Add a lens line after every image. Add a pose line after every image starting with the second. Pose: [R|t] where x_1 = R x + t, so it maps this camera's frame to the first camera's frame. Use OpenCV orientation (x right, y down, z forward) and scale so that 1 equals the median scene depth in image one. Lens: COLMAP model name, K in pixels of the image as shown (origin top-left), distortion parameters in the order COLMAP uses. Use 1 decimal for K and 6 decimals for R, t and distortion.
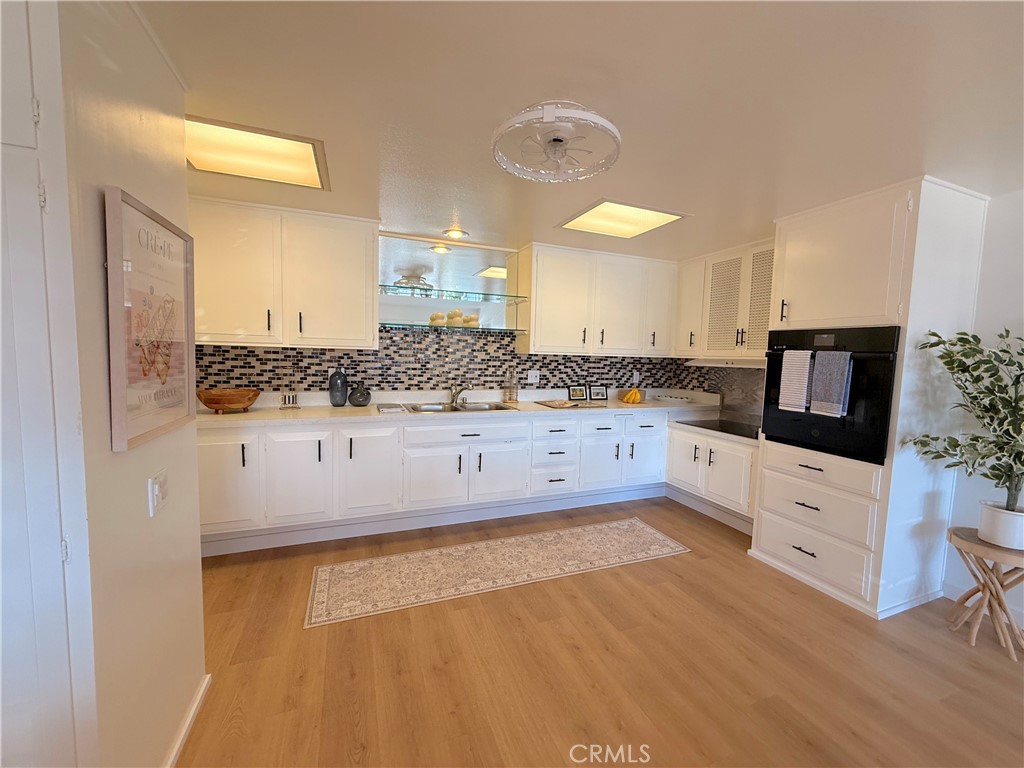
lens RADIAL K [[408.3, 0, 514.3], [0, 408.3, 384.9], [0, 0, 1]] dist [-0.000818, 0.000713]
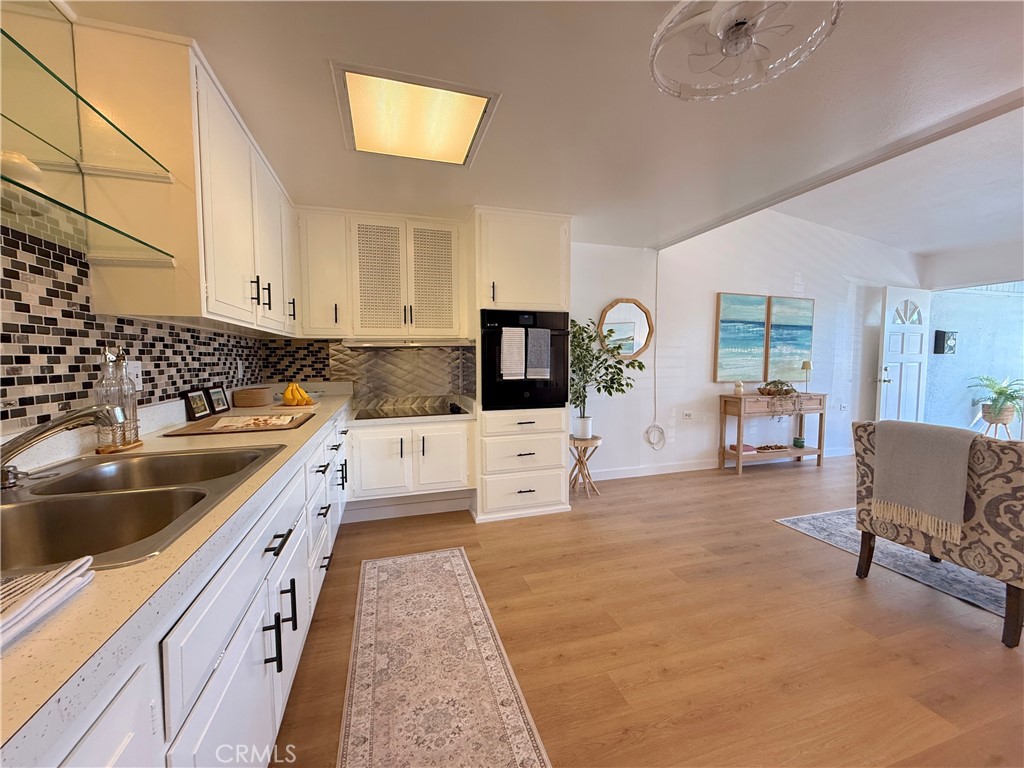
lens RADIAL K [[408.3, 0, 513.2], [0, 408.3, 383.9], [0, 0, 1]] dist [-0.000818, 0.000713]
pose [[0.084318, -0.091151, 0.992261, -0.386856], [0.085070, 0.992830, 0.083974, -0.017713], [-0.992801, 0.077331, 0.091468, 0.716160]]
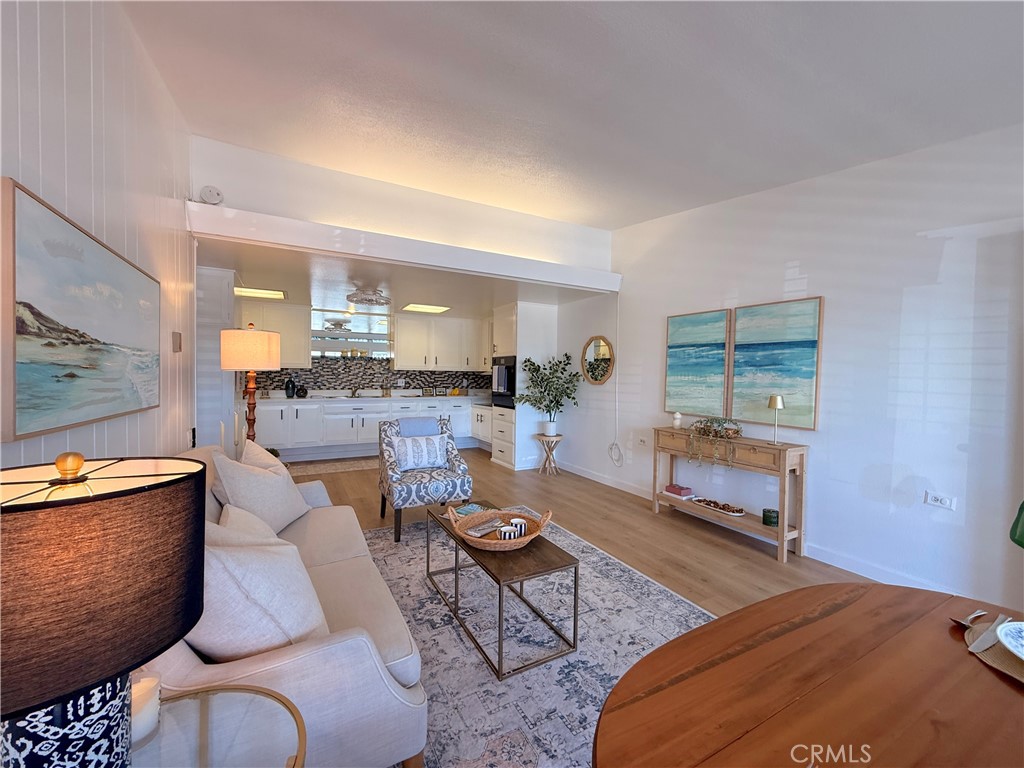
lens RADIAL K [[408.3, 0, 513.2], [0, 408.3, 383.7], [0, 0, 1]] dist [-0.000818, 0.000713]
pose [[0.993617, -0.017416, 0.111455, 0.416811], [0.023861, 0.998103, -0.056751, 0.122901], [-0.110255, 0.059048, 0.992148, -1.067738]]
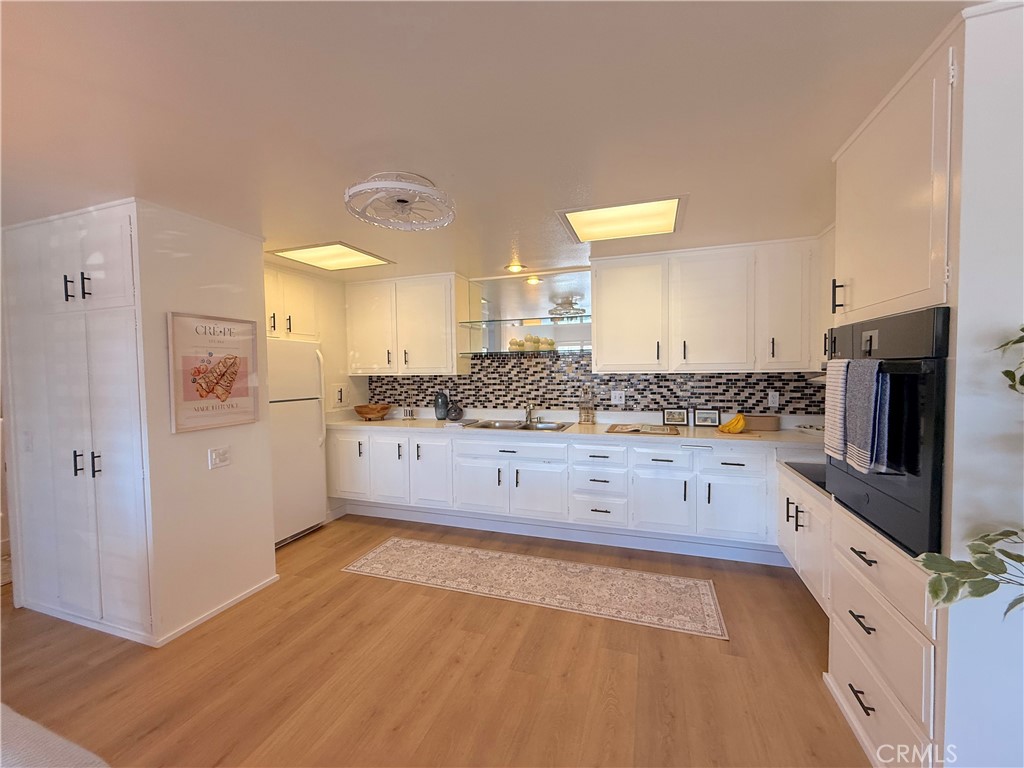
lens RADIAL K [[408.3, 0, 513.7], [0, 408.3, 384.9], [0, 0, 1]] dist [-0.000818, 0.000713]
pose [[0.760593, -0.012555, -0.649108, 0.569551], [-0.016792, 0.999098, -0.039001, -0.010447], [0.649012, 0.040563, 0.759696, 0.168720]]
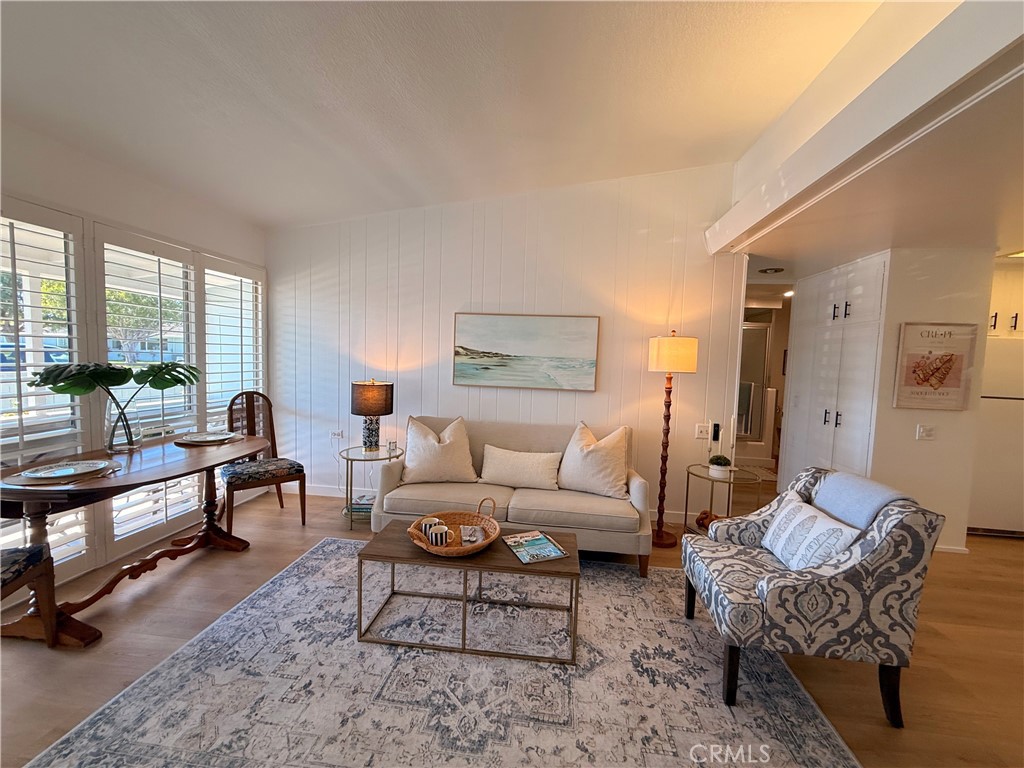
lens RADIAL K [[408.3, 0, 513.6], [0, 408.3, 384.0], [0, 0, 1]] dist [-0.000818, 0.000713]
pose [[-0.477282, 0.011116, -0.878680, 0.990625], [-0.116771, 0.990250, 0.075956, 0.030448], [0.870957, 0.138857, -0.471331, -0.020859]]
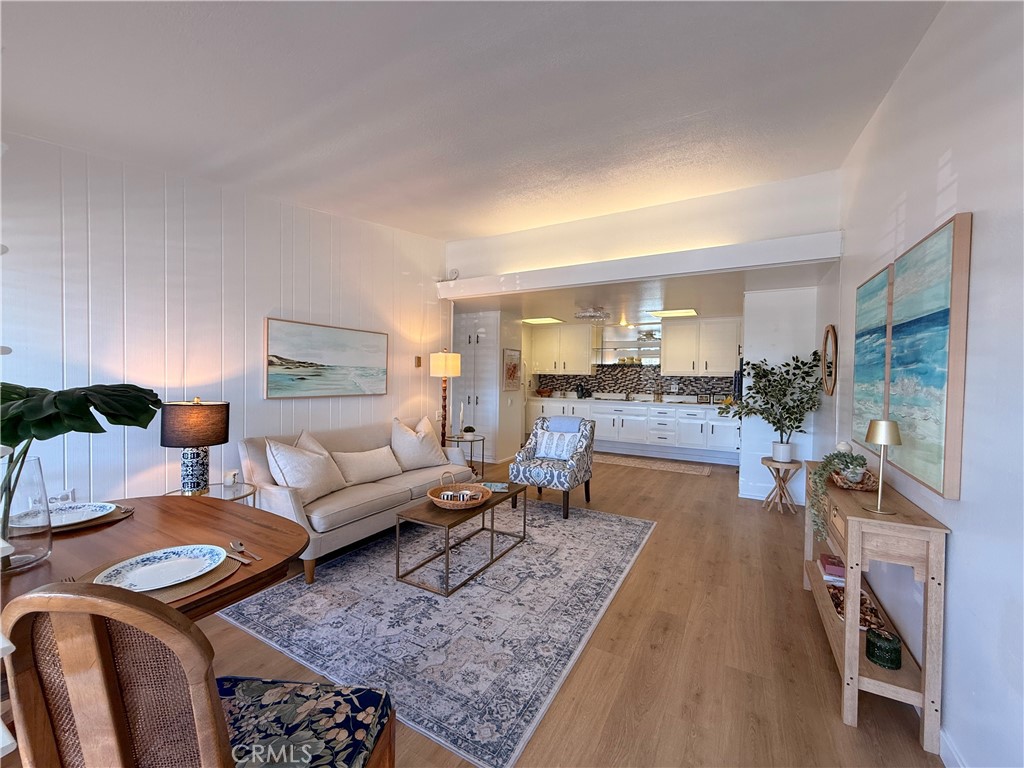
lens RADIAL K [[408.3, 0, 513.2], [0, 408.3, 382.8], [0, 0, 1]] dist [-0.000818, 0.000713]
pose [[0.626955, -0.006039, -0.779032, 1.242498], [-0.058784, 0.996752, -0.055036, 0.120089], [0.776834, 0.080300, 0.624564, -0.868910]]
